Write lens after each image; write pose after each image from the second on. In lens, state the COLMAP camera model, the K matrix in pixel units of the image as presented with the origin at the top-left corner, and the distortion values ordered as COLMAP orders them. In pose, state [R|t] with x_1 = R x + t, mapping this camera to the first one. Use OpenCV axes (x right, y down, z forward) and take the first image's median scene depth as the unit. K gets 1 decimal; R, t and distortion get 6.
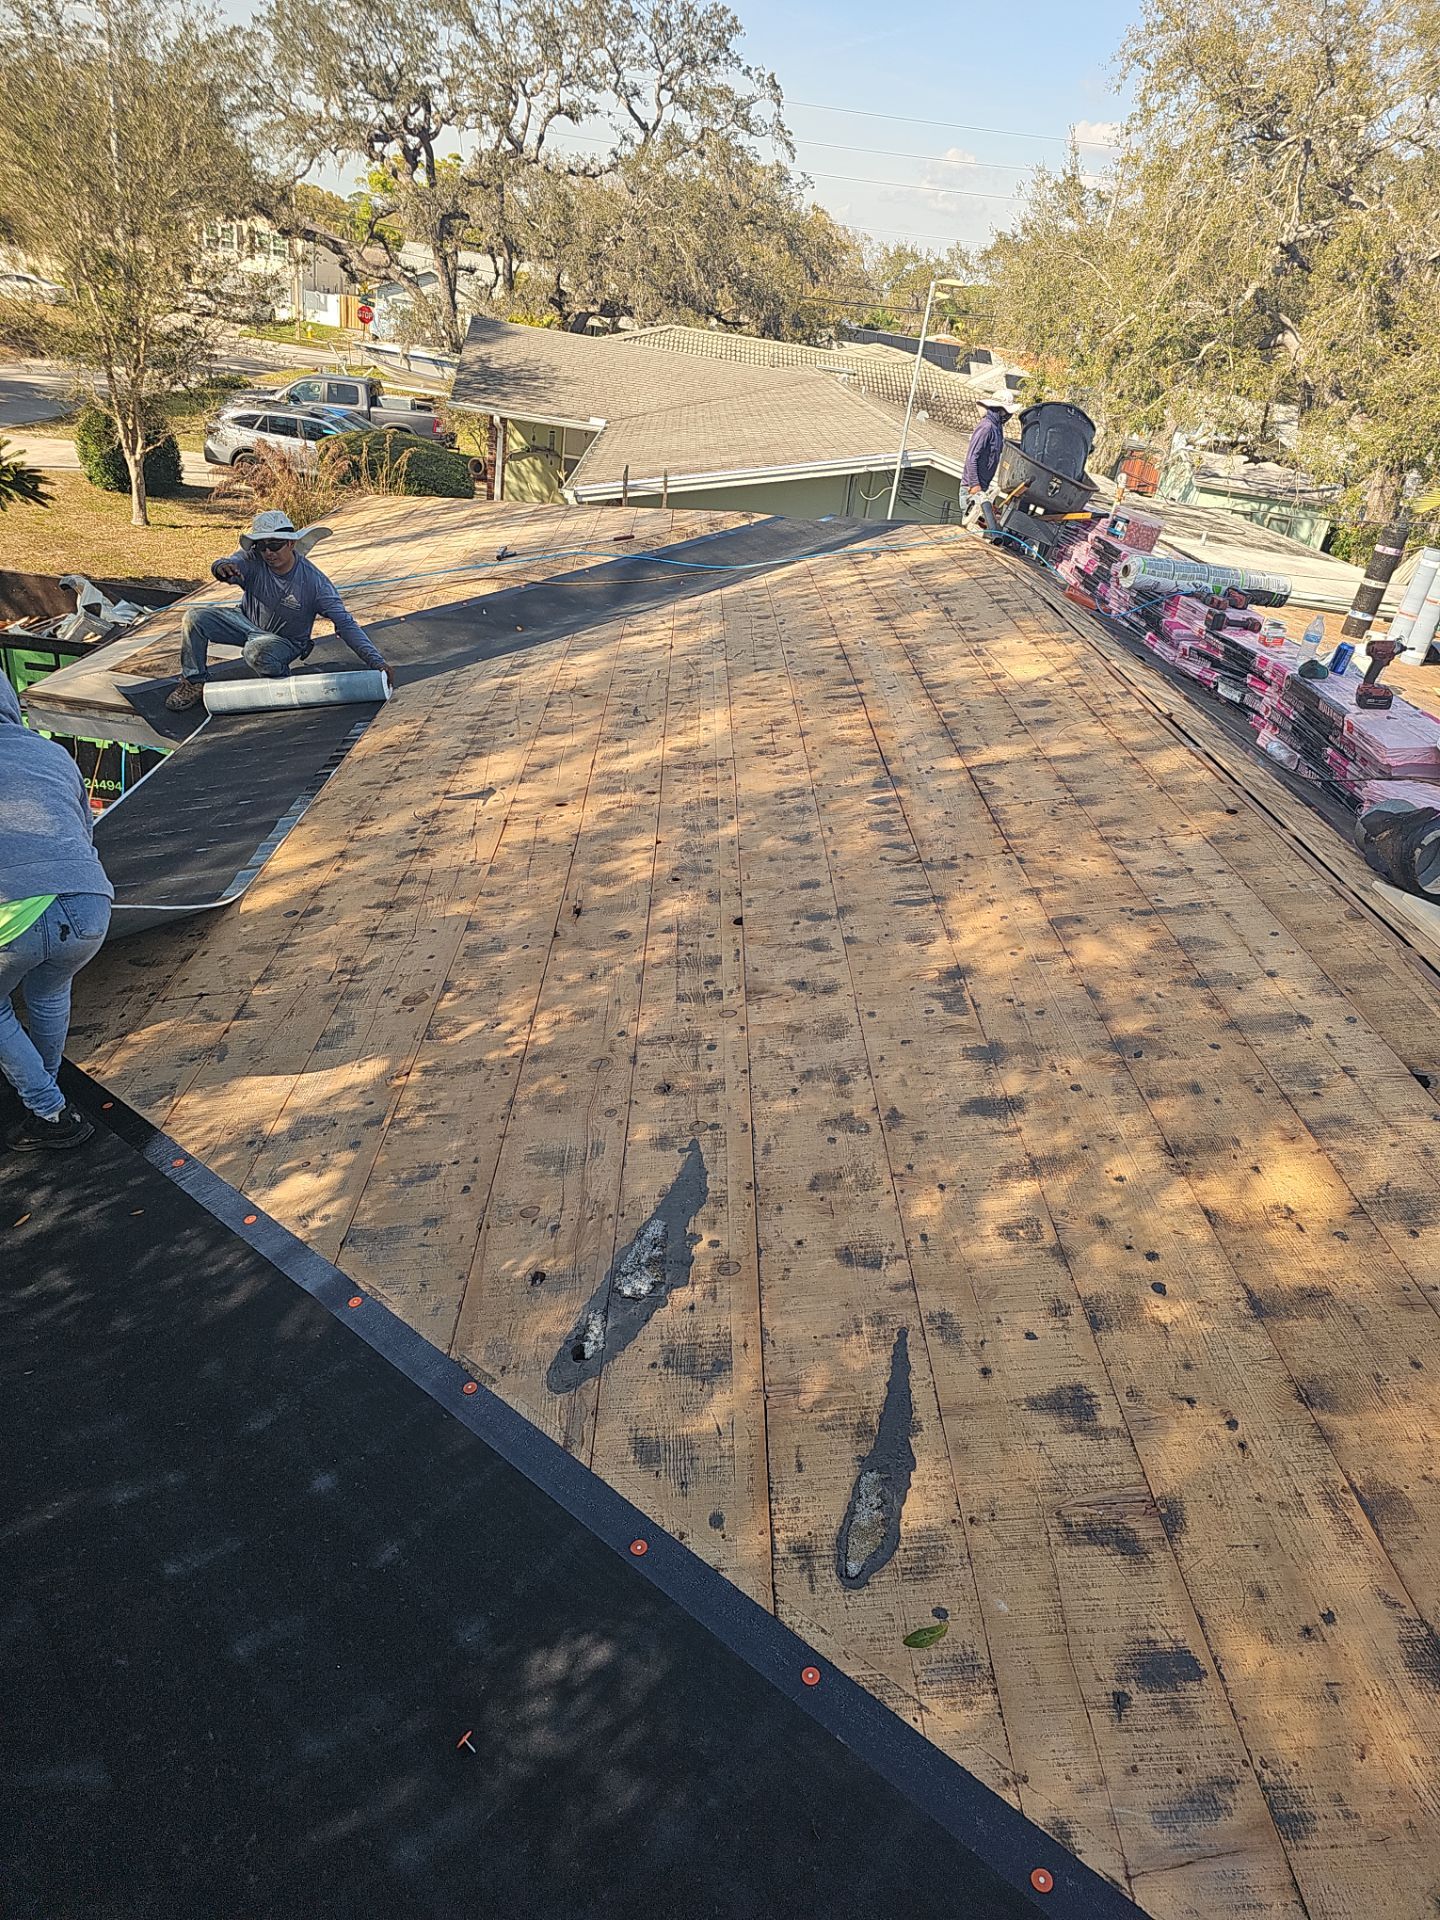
lens RADIAL K [[1234.5, 0, 714.8], [0, 1234.5, 976.4], [0, 0, 1]] dist [0.033270, -0.034322]
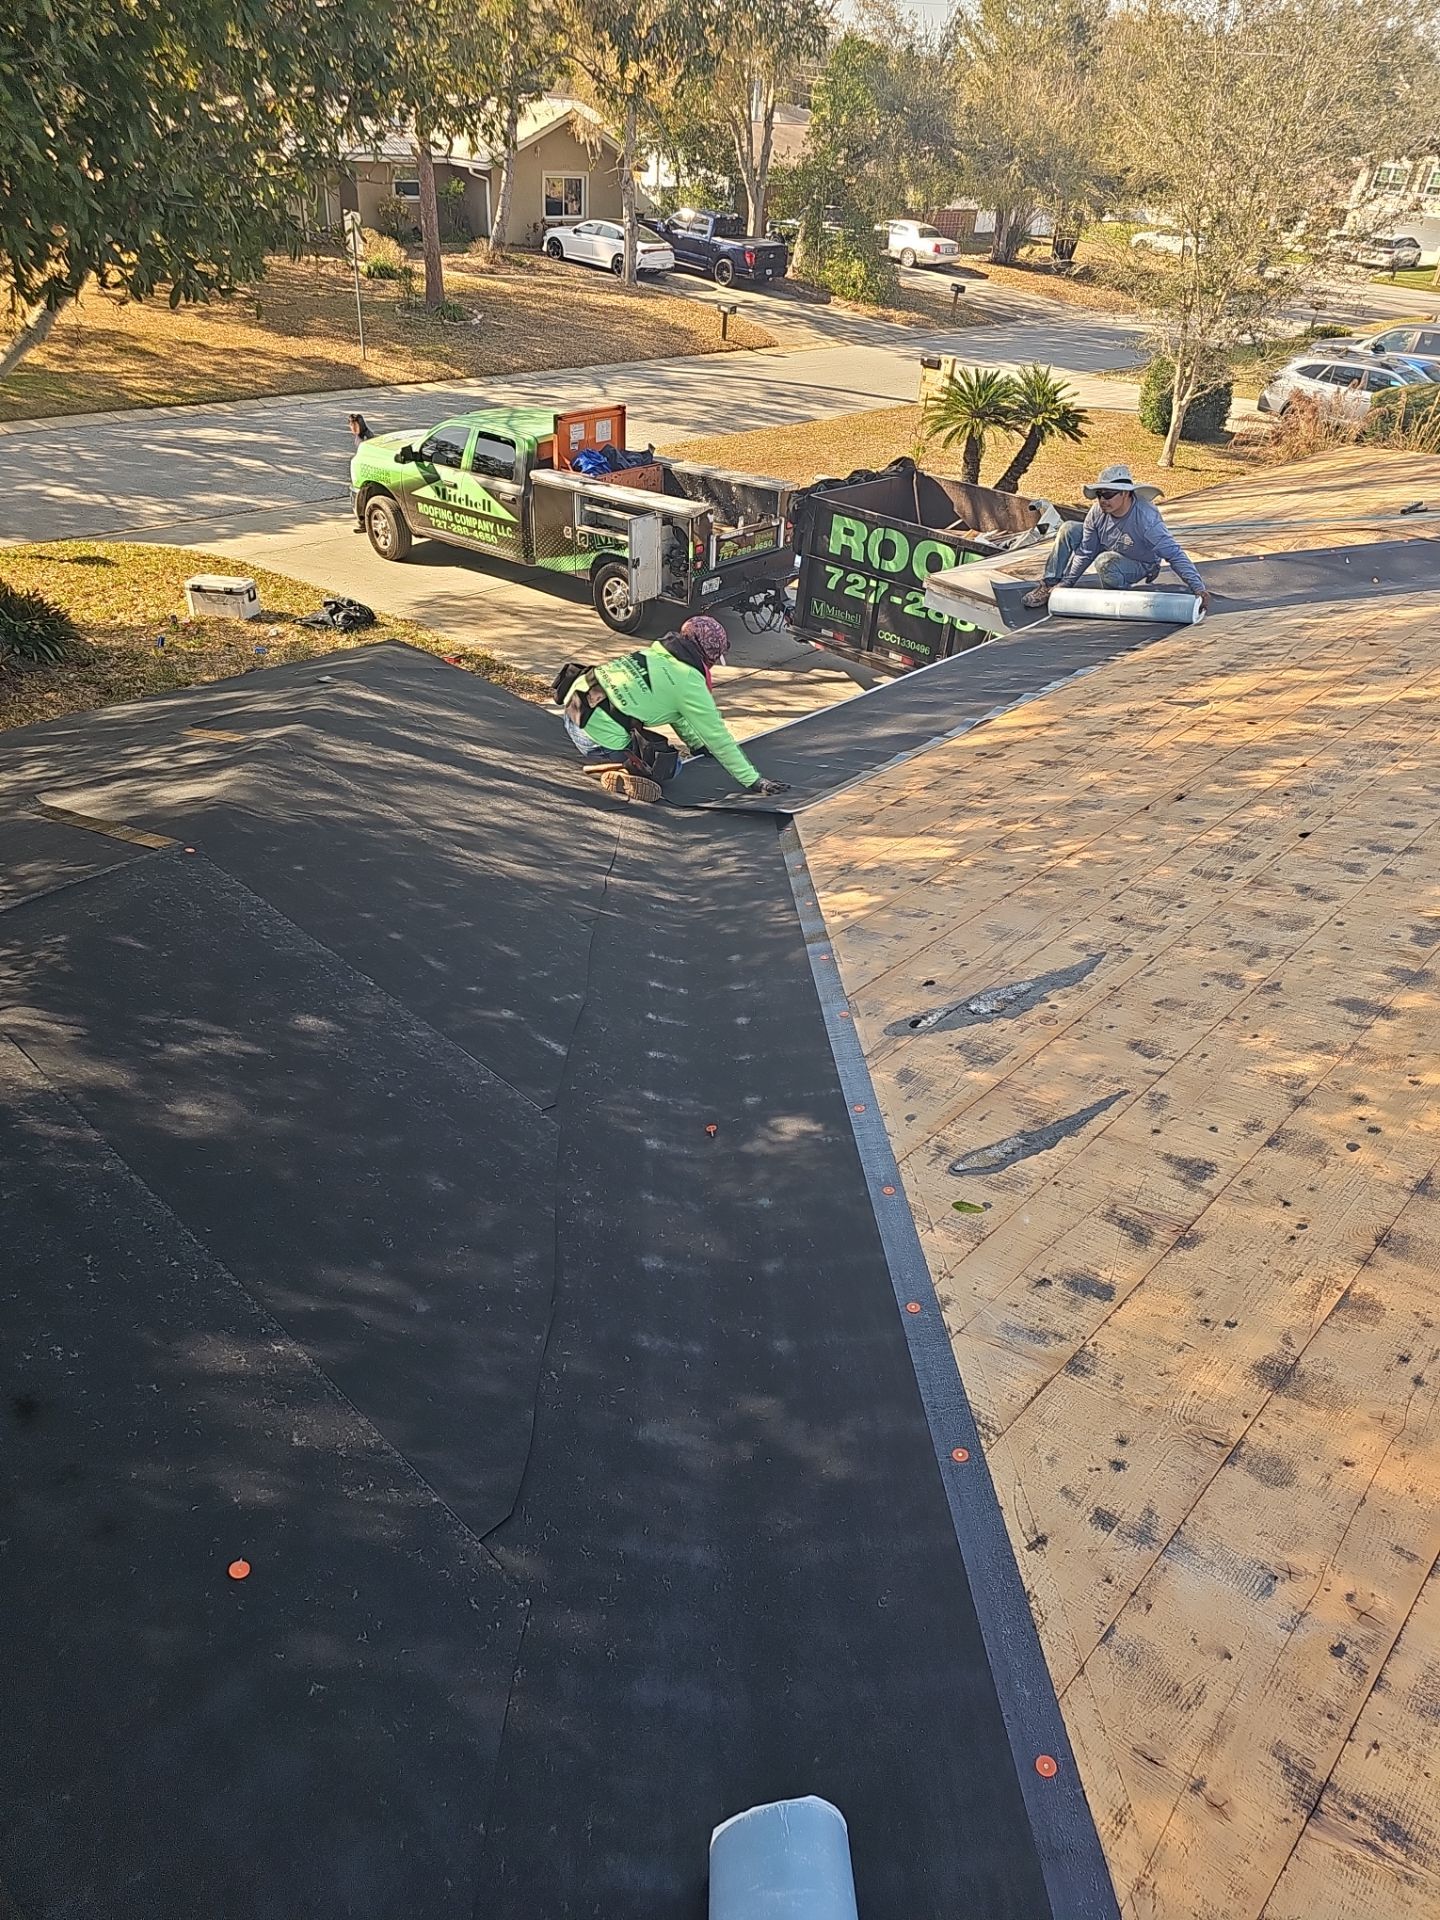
lens RADIAL K [[1234.5, 0, 707.1], [0, 1234.5, 957.5], [0, 0, 1]] dist [0.033270, -0.034322]
pose [[0.708877, 0.317743, -0.629709, 0.289224], [-0.304195, 0.943210, 0.133492, 0.055927], [0.636364, 0.096925, 0.765275, -0.125308]]
